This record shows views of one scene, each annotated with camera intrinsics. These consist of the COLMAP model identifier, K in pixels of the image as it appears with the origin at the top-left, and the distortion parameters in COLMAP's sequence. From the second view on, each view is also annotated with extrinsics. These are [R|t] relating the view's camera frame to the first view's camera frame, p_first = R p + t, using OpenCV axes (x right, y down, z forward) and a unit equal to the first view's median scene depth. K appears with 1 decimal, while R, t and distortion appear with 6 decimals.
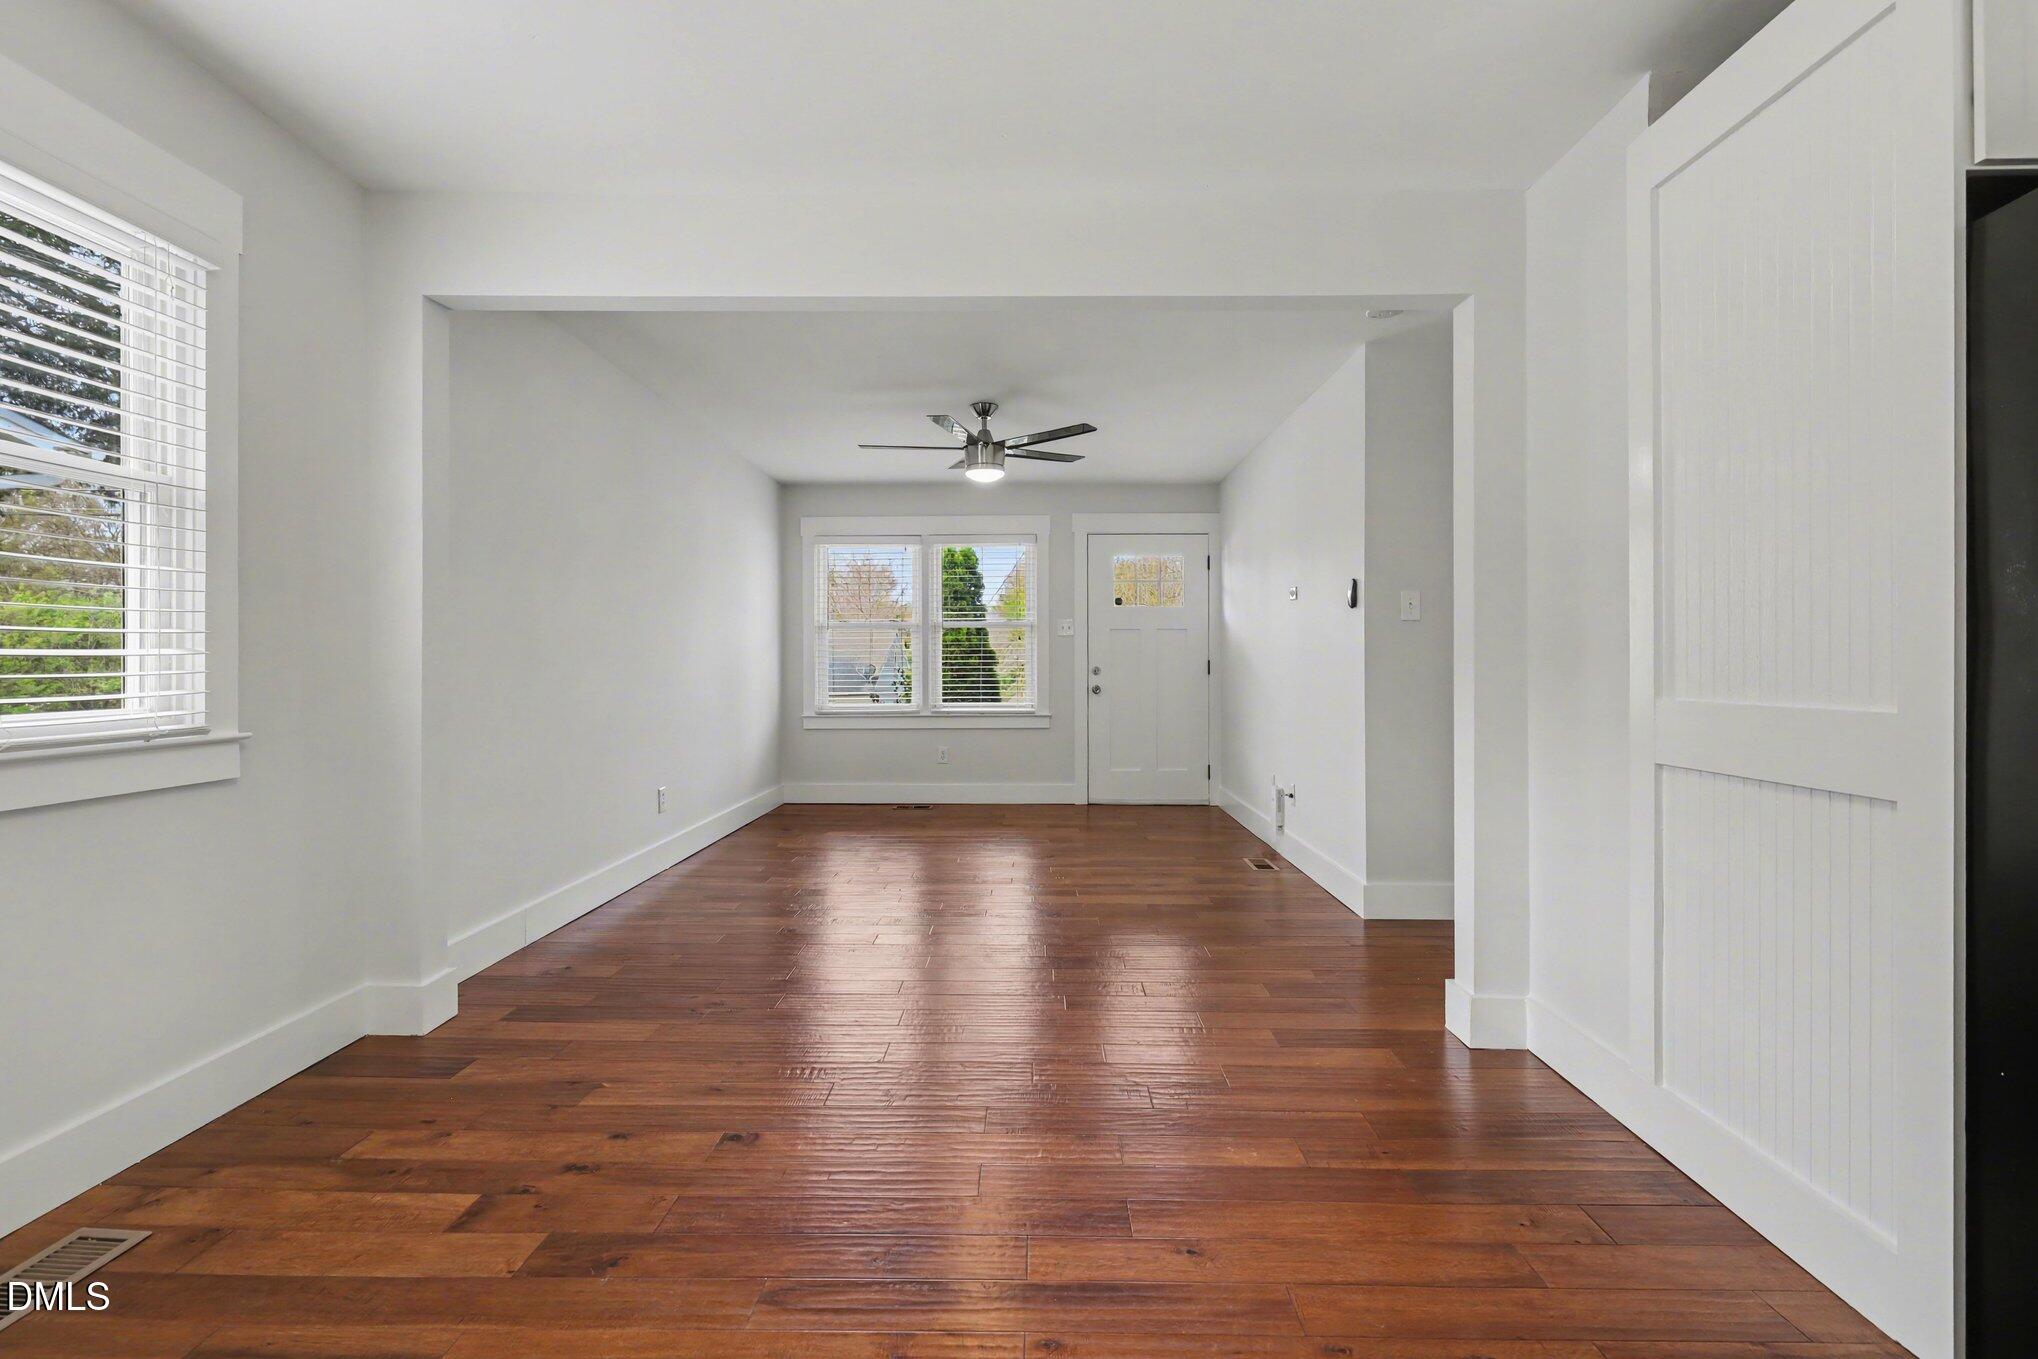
lens RADIAL K [[939.4, 0, 1019.0], [0, 939.4, 679.5], [0, 0, 1]] dist [0.001055, 0.000194]
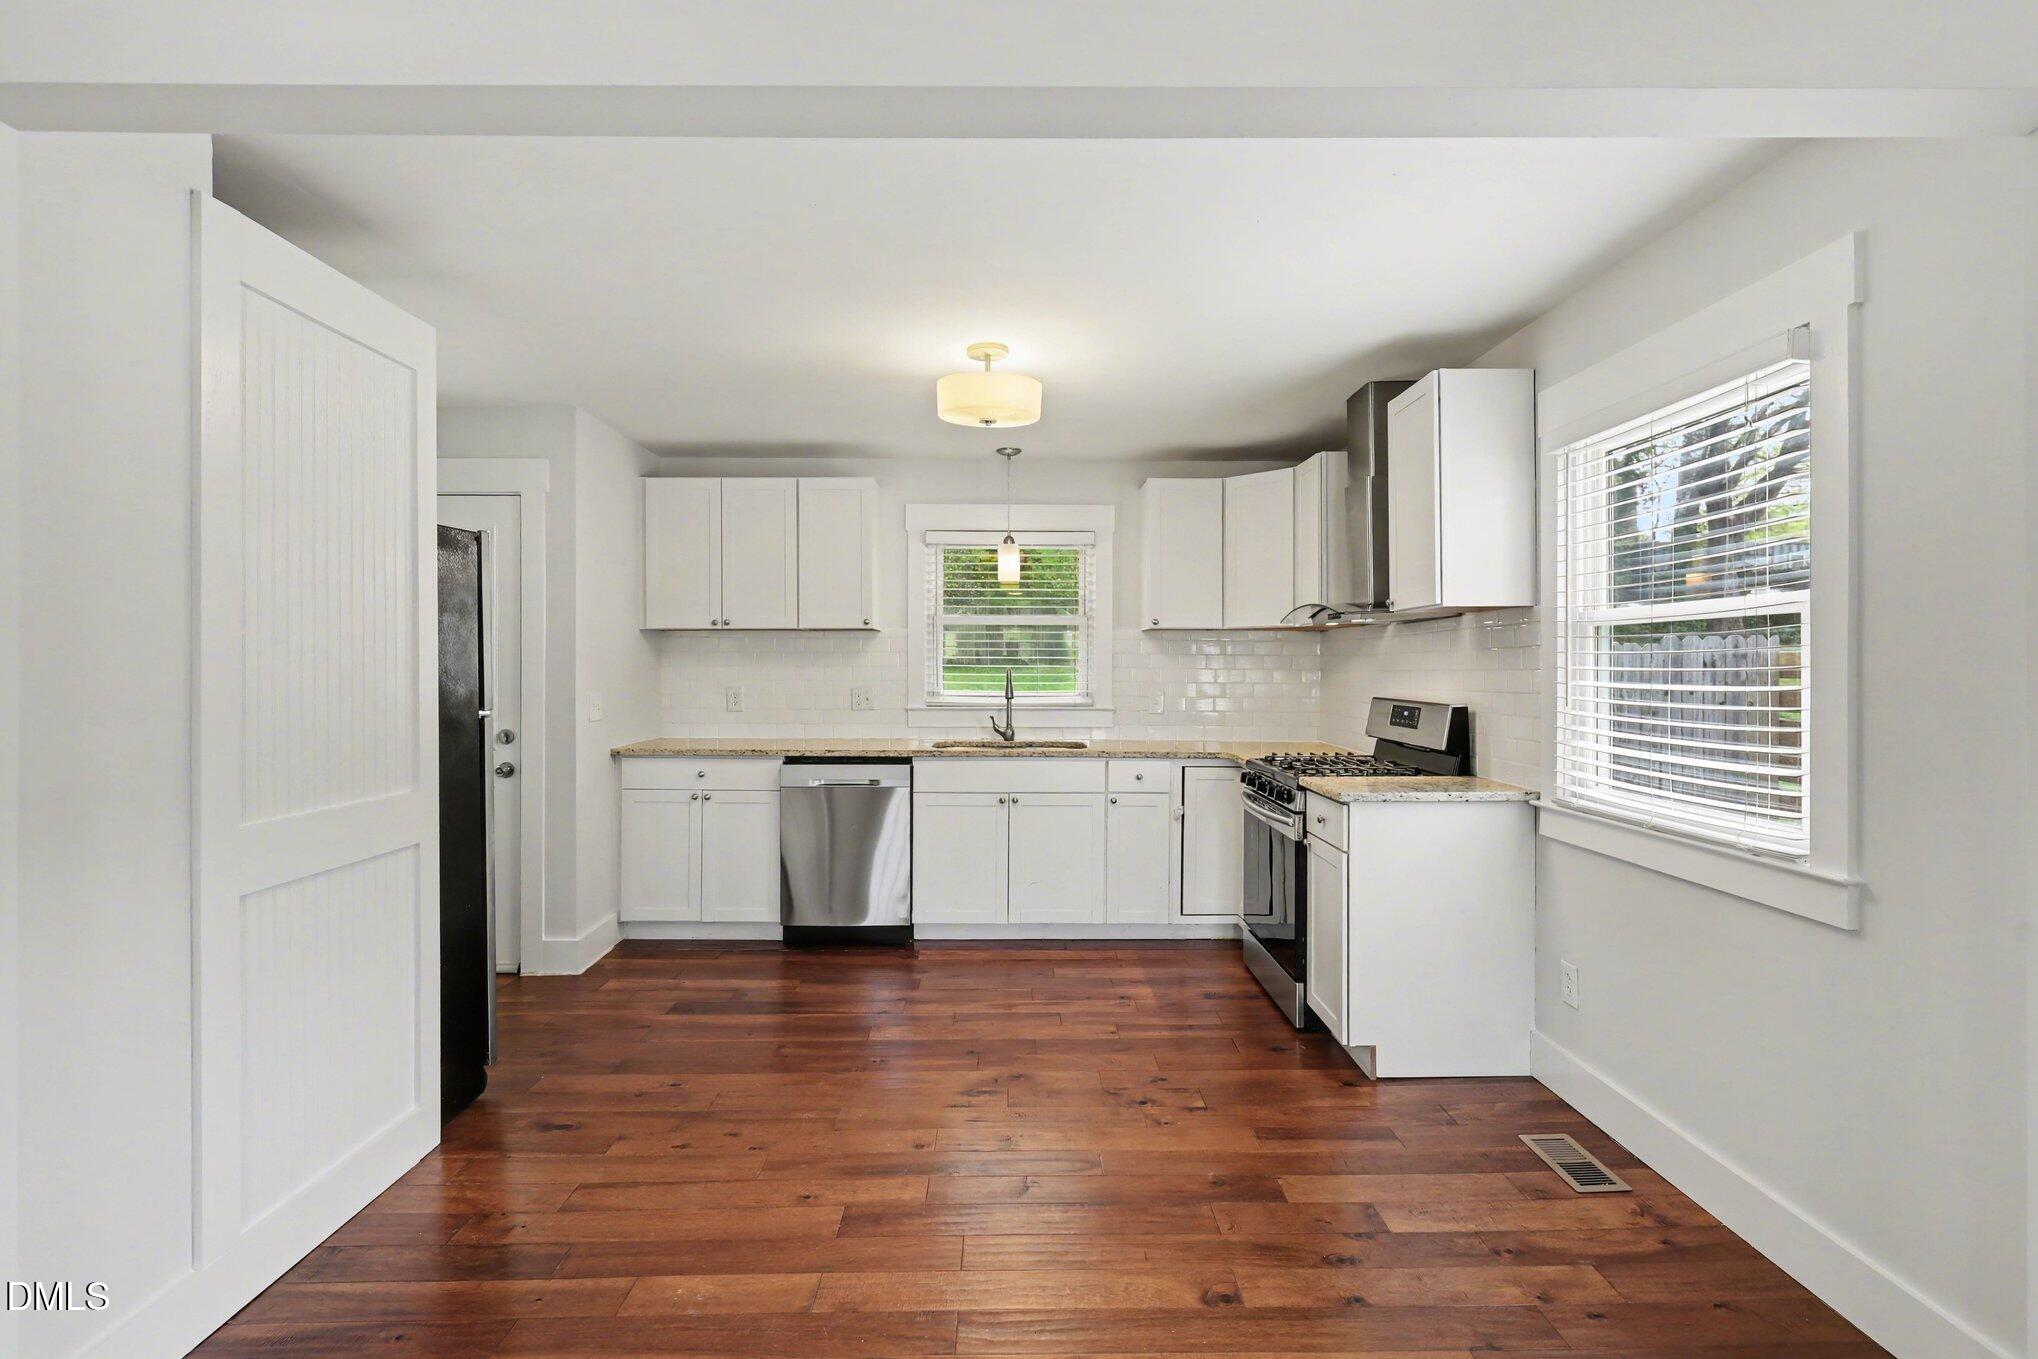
lens RADIAL K [[931.6, 0, 1024.5], [0, 931.6, 666.6], [0, 0, 1]] dist [-0.001540, -0.000254]
pose [[-0.999240, -0.000974, -0.038959, -0.053468], [-0.001627, 0.999859, 0.016722, -0.125060], [0.038937, 0.016773, -0.999101, 1.559239]]
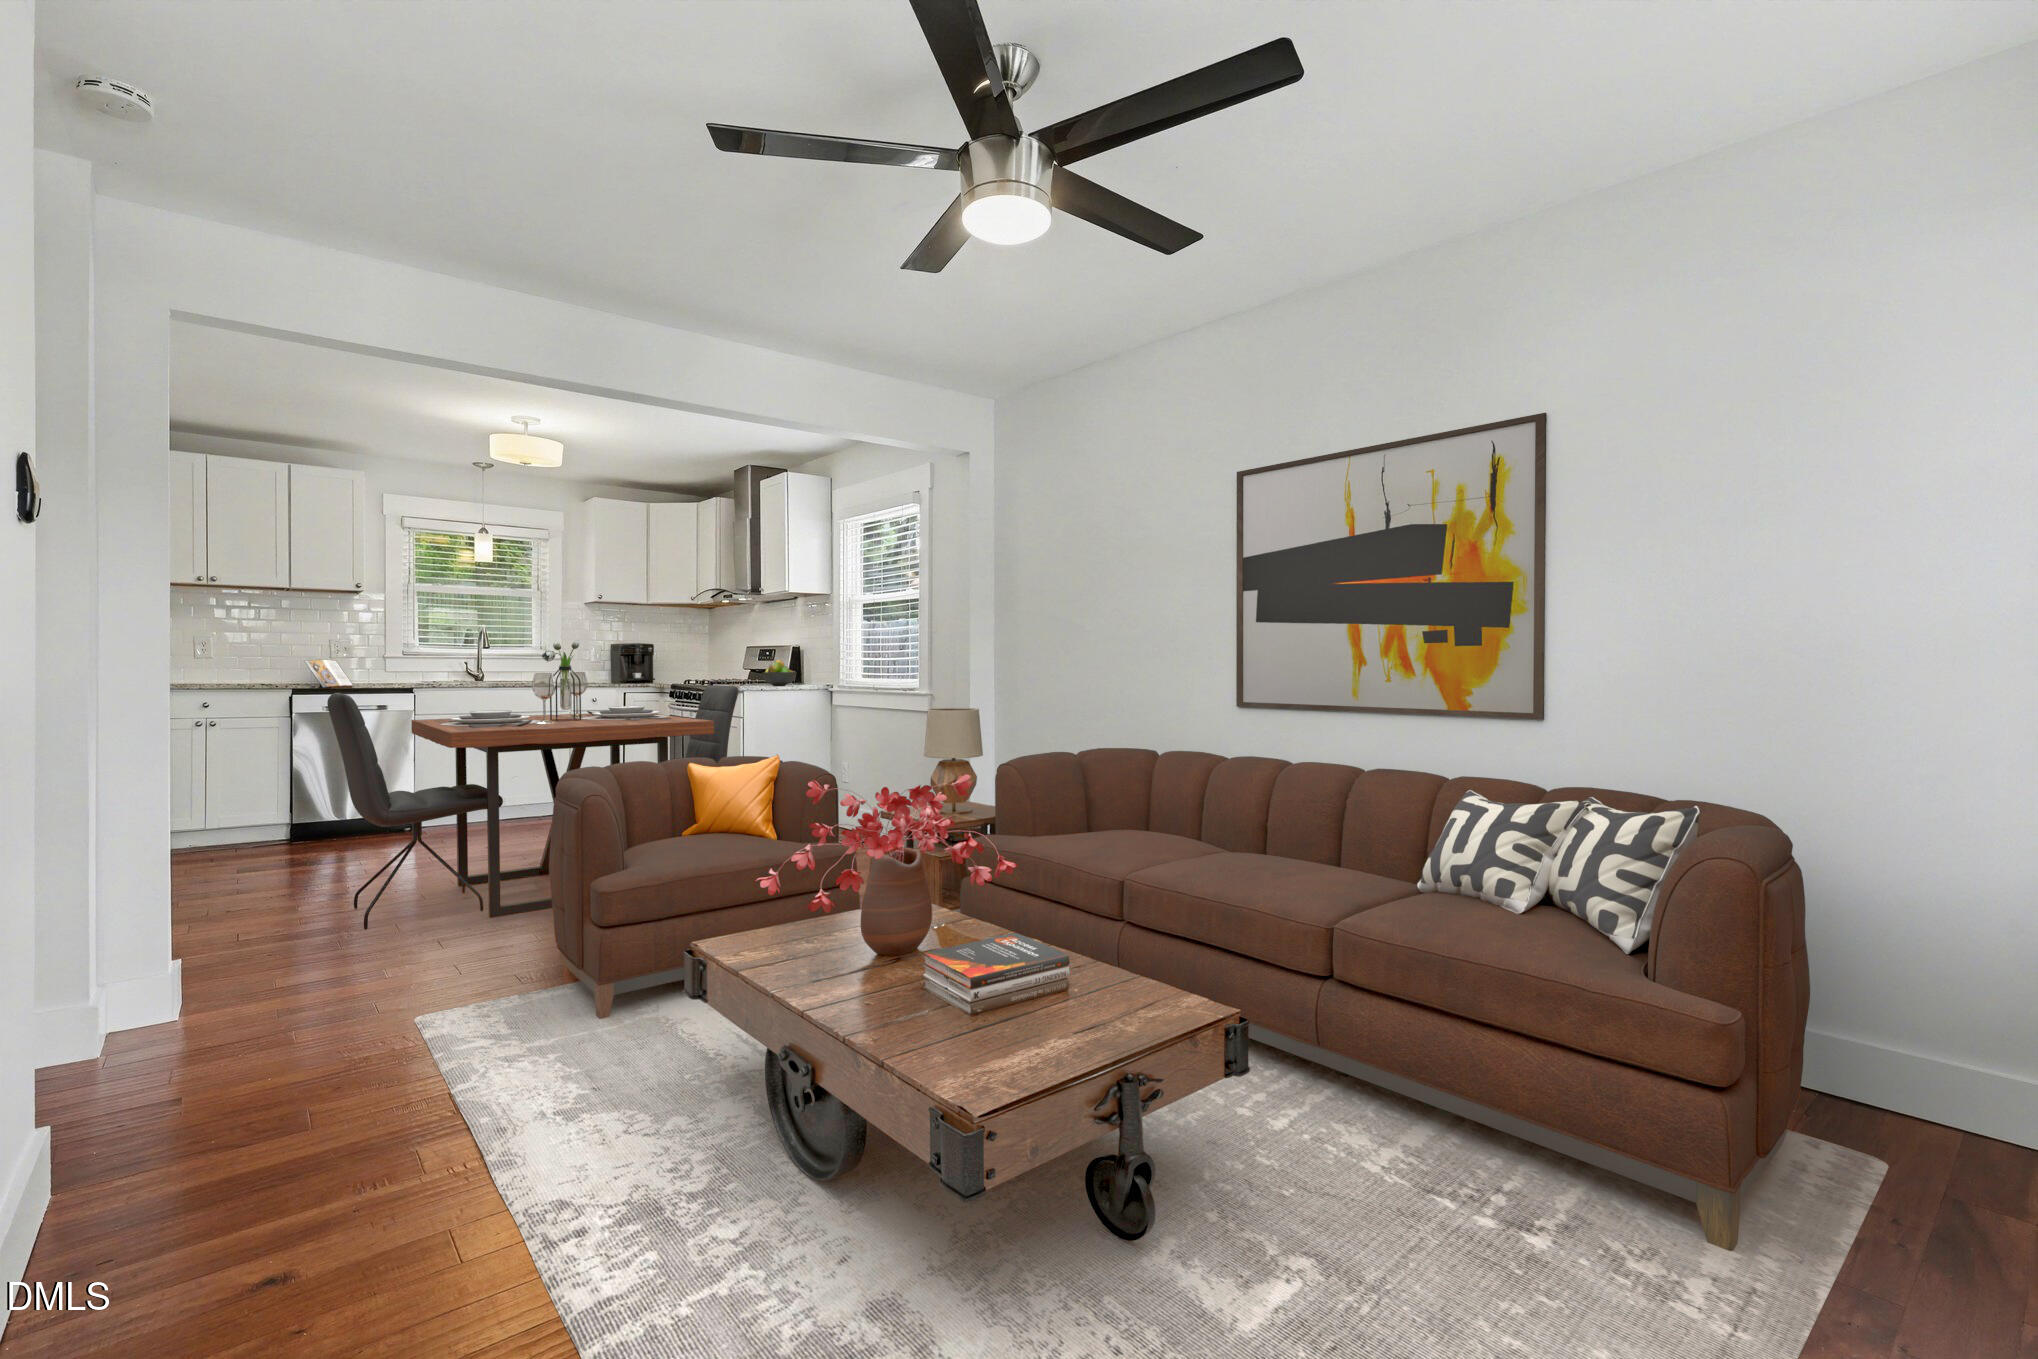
lens RADIAL K [[911.3, 0, 1020.7], [0, 911.3, 671.6], [0, 0, 1]] dist [-0.011113, -0.000458]
pose [[-0.745079, 0.001647, -0.666974, 0.456641], [-0.014338, 0.999726, 0.018485, -0.033640], [0.666822, 0.023336, -0.744852, 2.483219]]
